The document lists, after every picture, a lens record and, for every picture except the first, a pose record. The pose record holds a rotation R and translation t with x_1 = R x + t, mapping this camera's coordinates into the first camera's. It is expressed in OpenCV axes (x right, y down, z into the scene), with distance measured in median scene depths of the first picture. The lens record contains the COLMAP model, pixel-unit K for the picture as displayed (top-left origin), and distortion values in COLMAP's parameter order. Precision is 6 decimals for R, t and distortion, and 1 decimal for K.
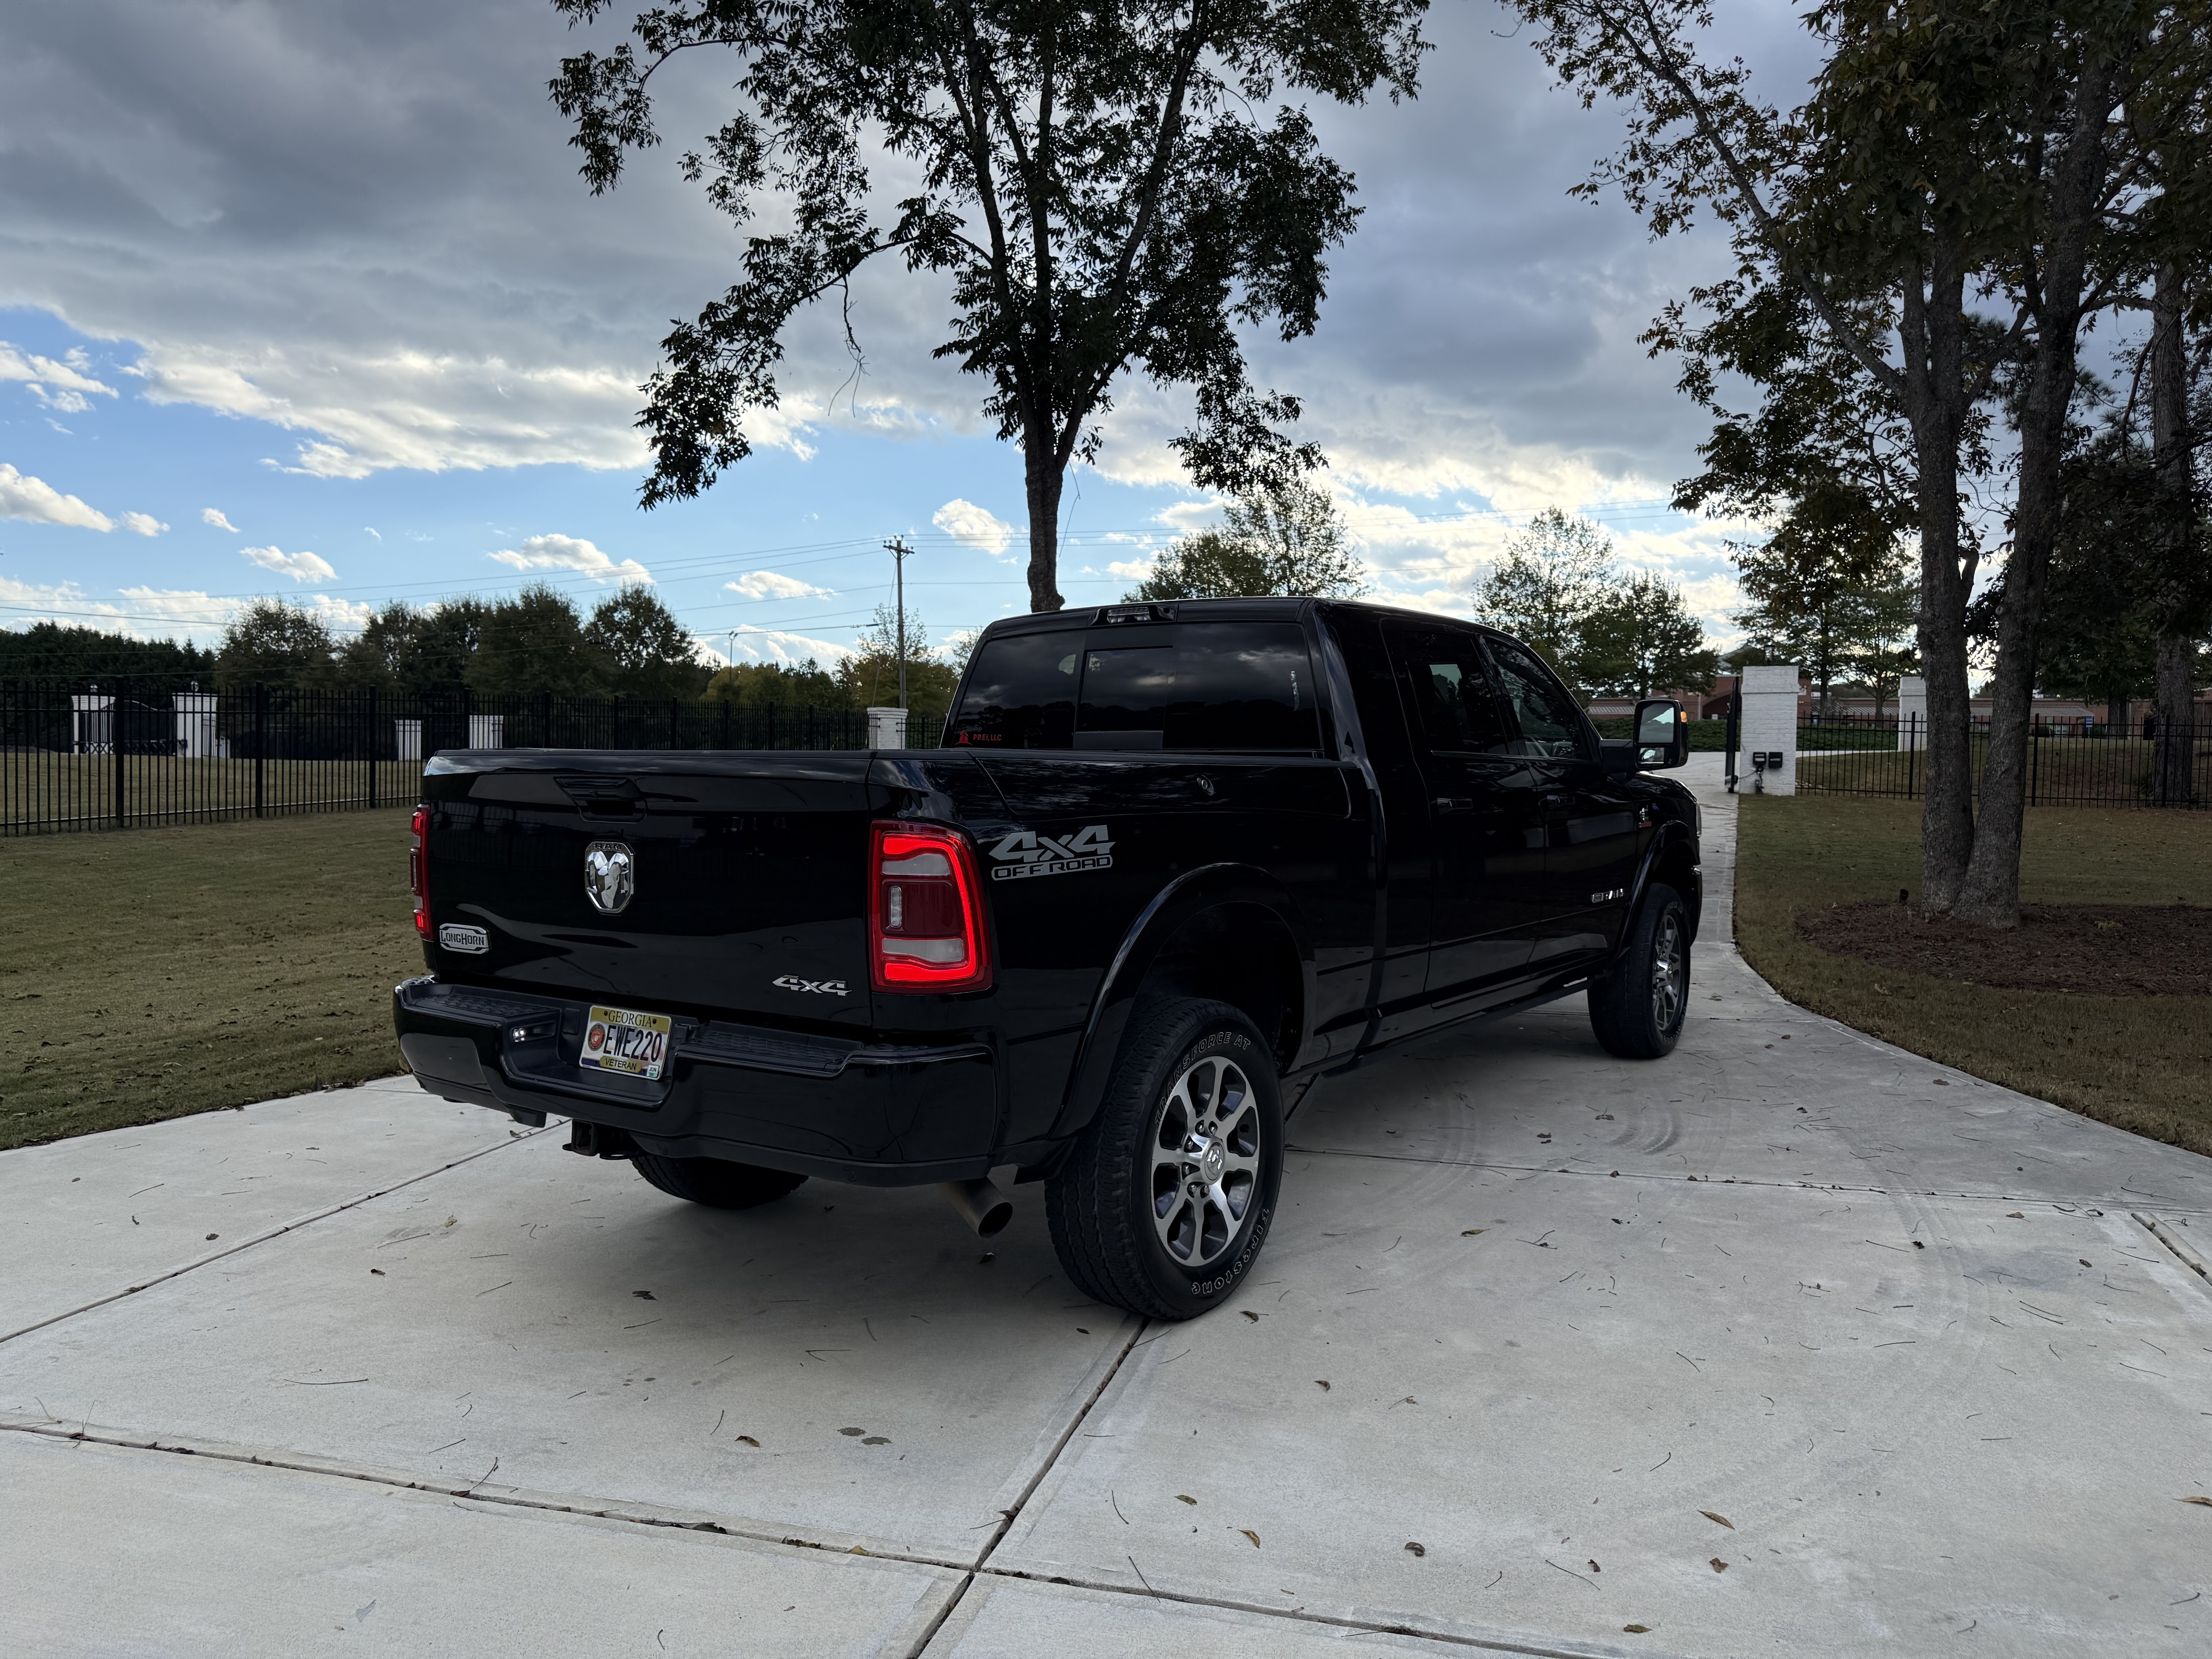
lens RADIAL K [[1545.6, 0, 1073.8], [0, 1545.6, 839.0], [0, 0, 1]] dist [0.117425, -0.189695]
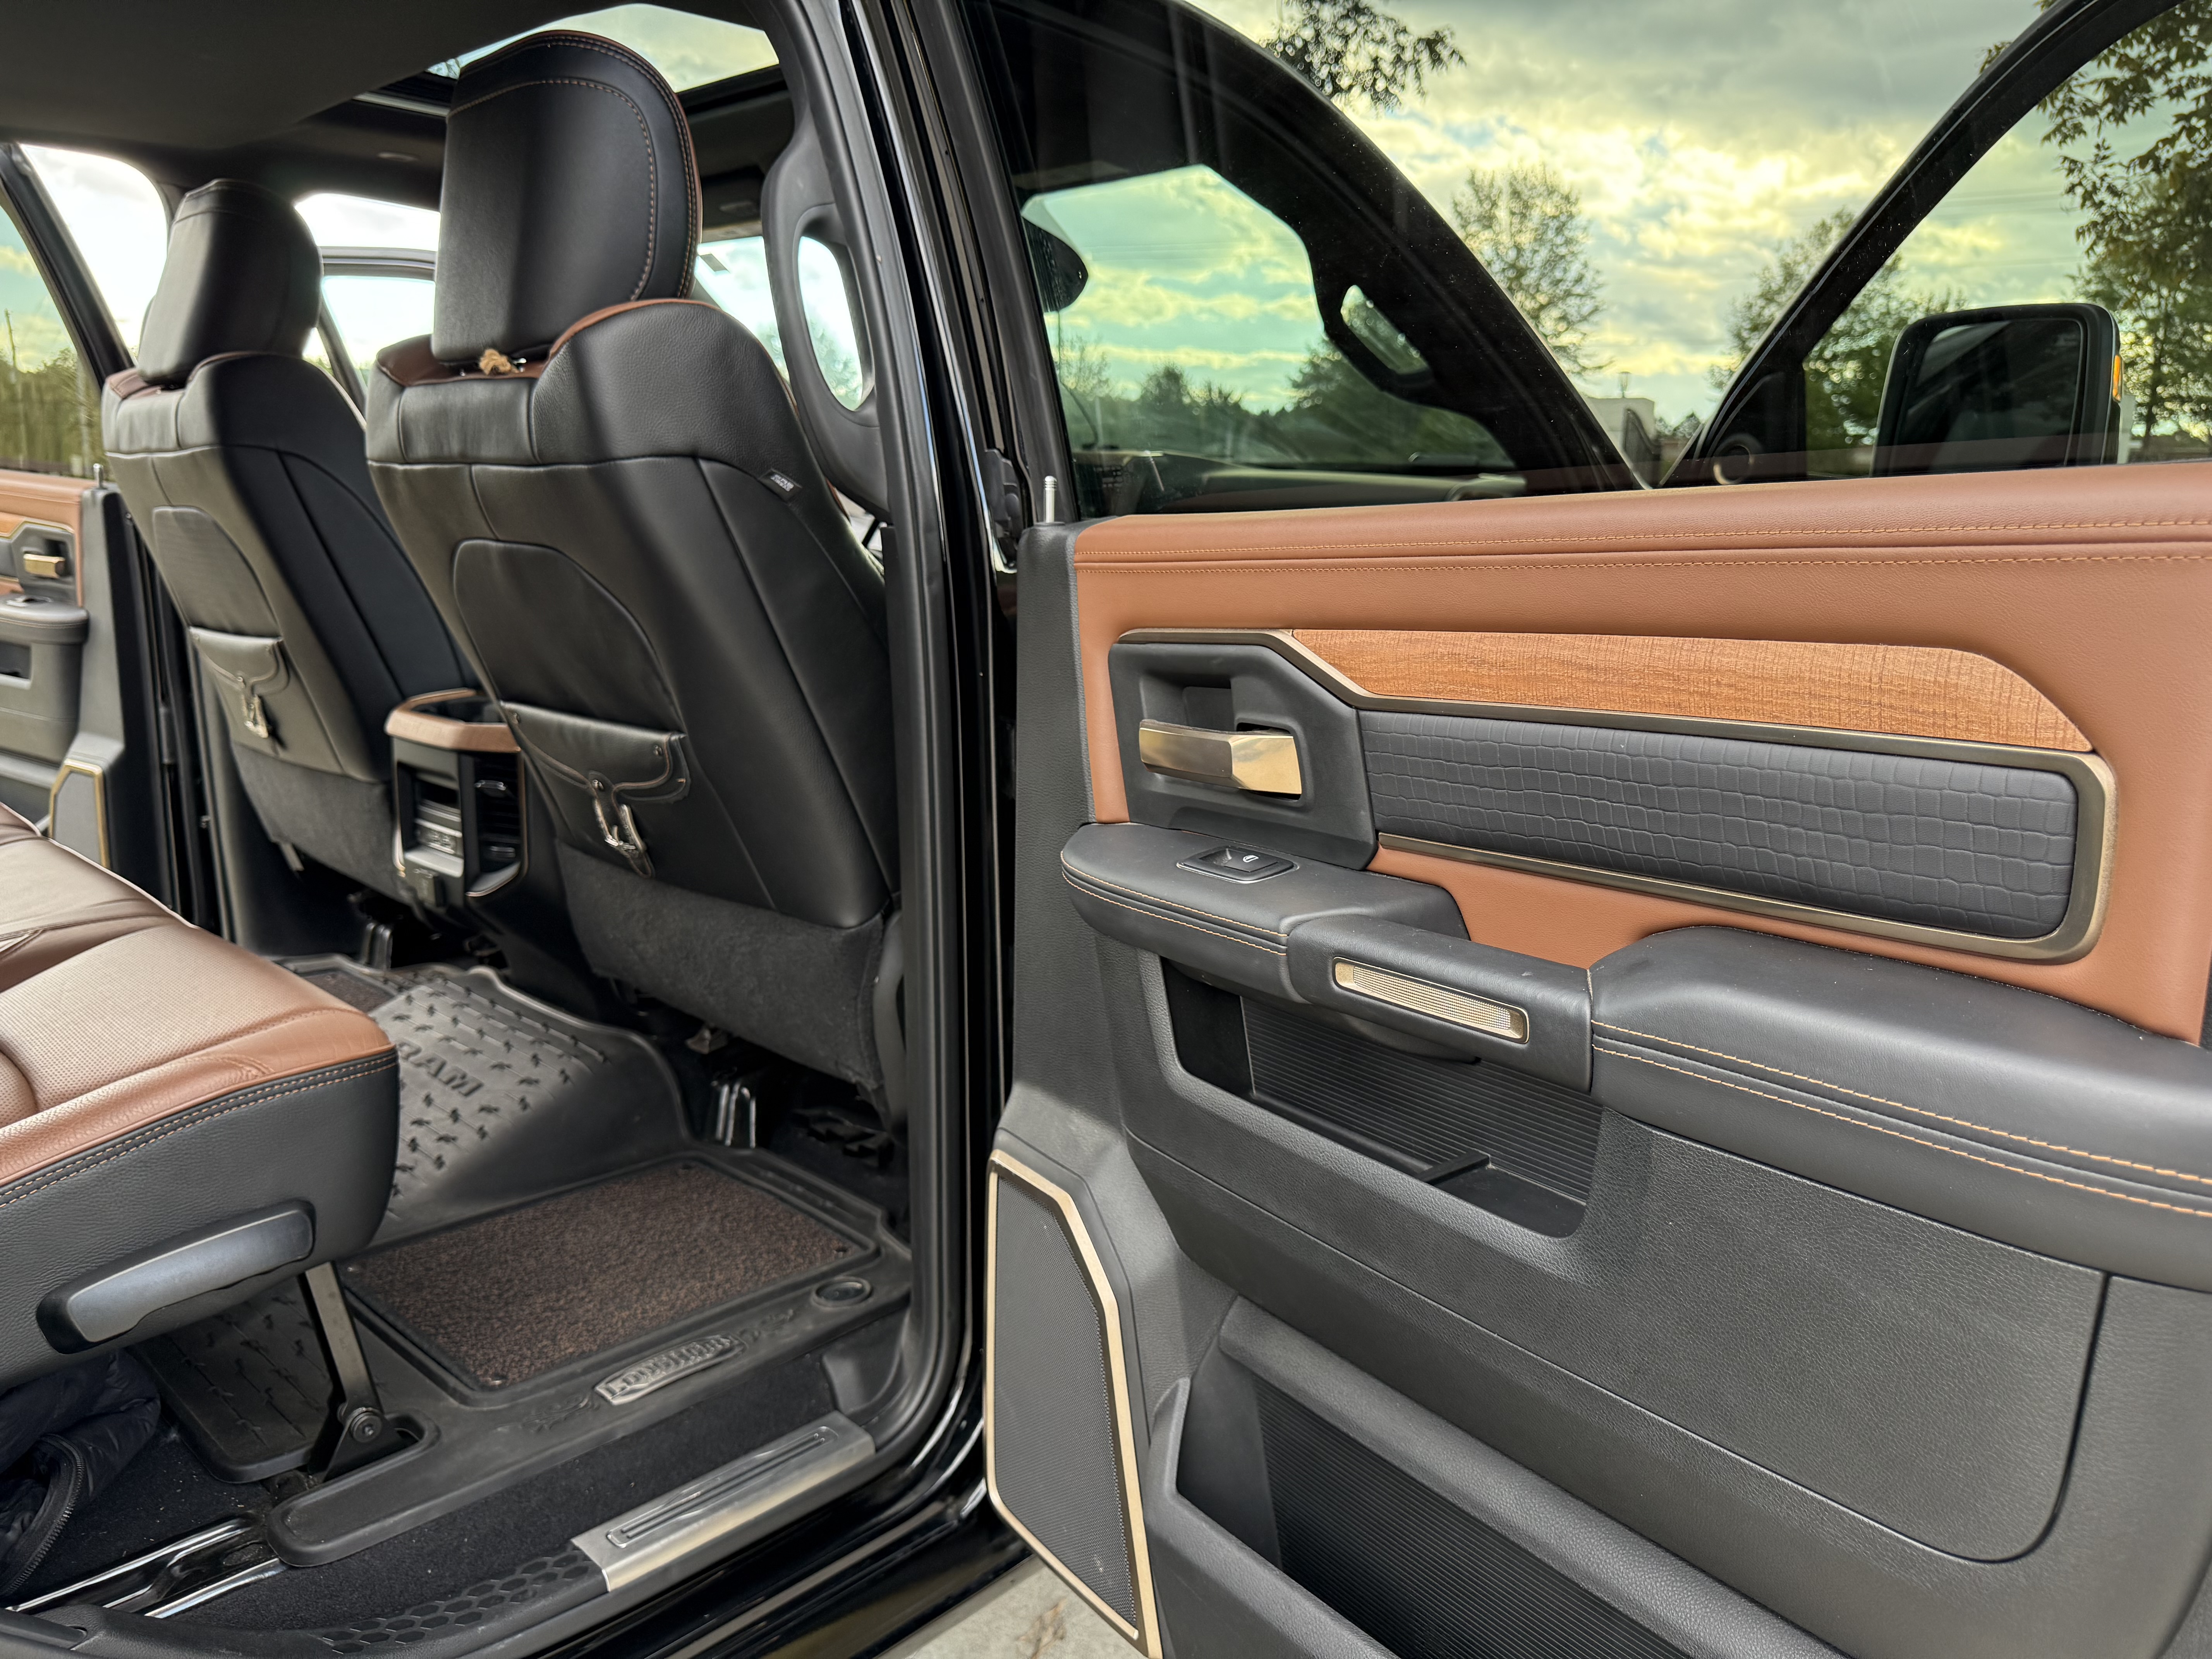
lens RADIAL K [[1548.2, 0, 1107.9], [0, 1548.2, 850.5], [0, 0, 1]] dist [0.025266, -0.029977]
pose [[0.992110, 0.052106, -0.114029, 0.244952], [-0.031866, 0.984475, 0.172610, -0.029560], [0.121253, -0.167614, 0.978368, 0.603631]]
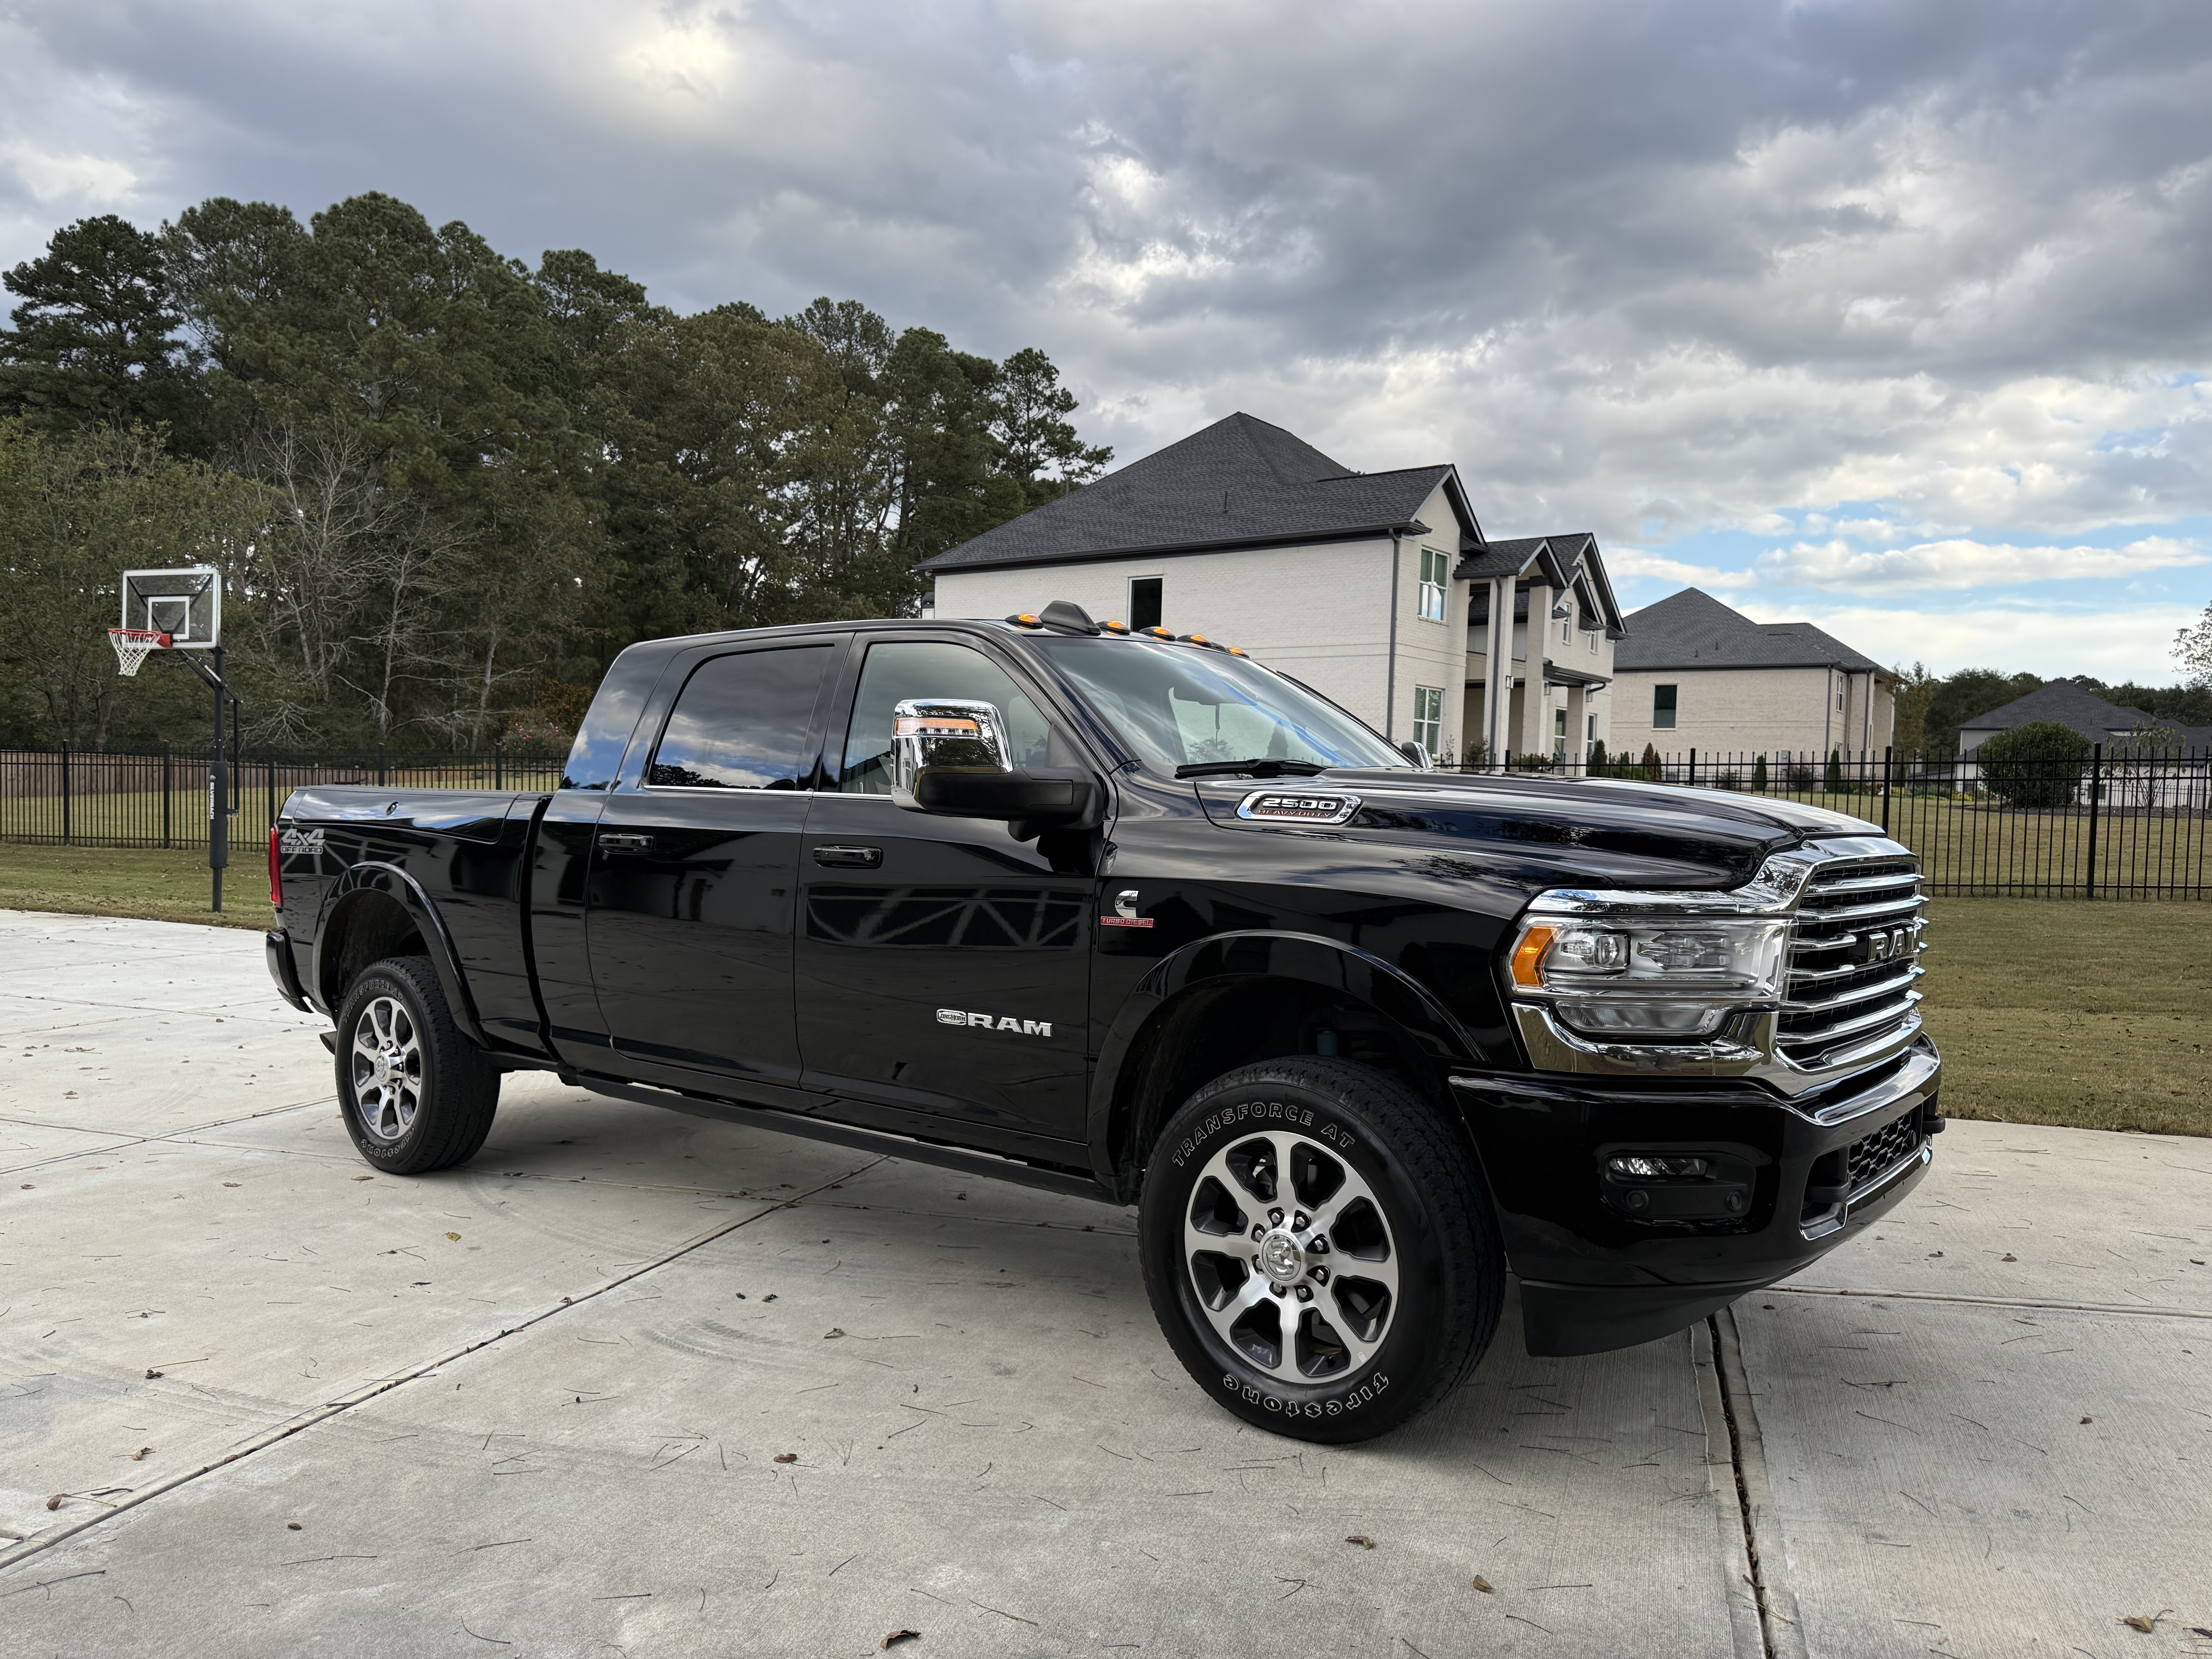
lens RADIAL K [[1548.2, 0, 1107.9], [0, 1548.2, 850.5], [0, 0, 1]] dist [0.025266, -0.029977]
pose [[-0.047974, 0.021320, -0.998621, 0.767945], [-0.066104, 0.997513, 0.024472, -0.038414], [0.996659, 0.067187, -0.046445, 0.884249]]
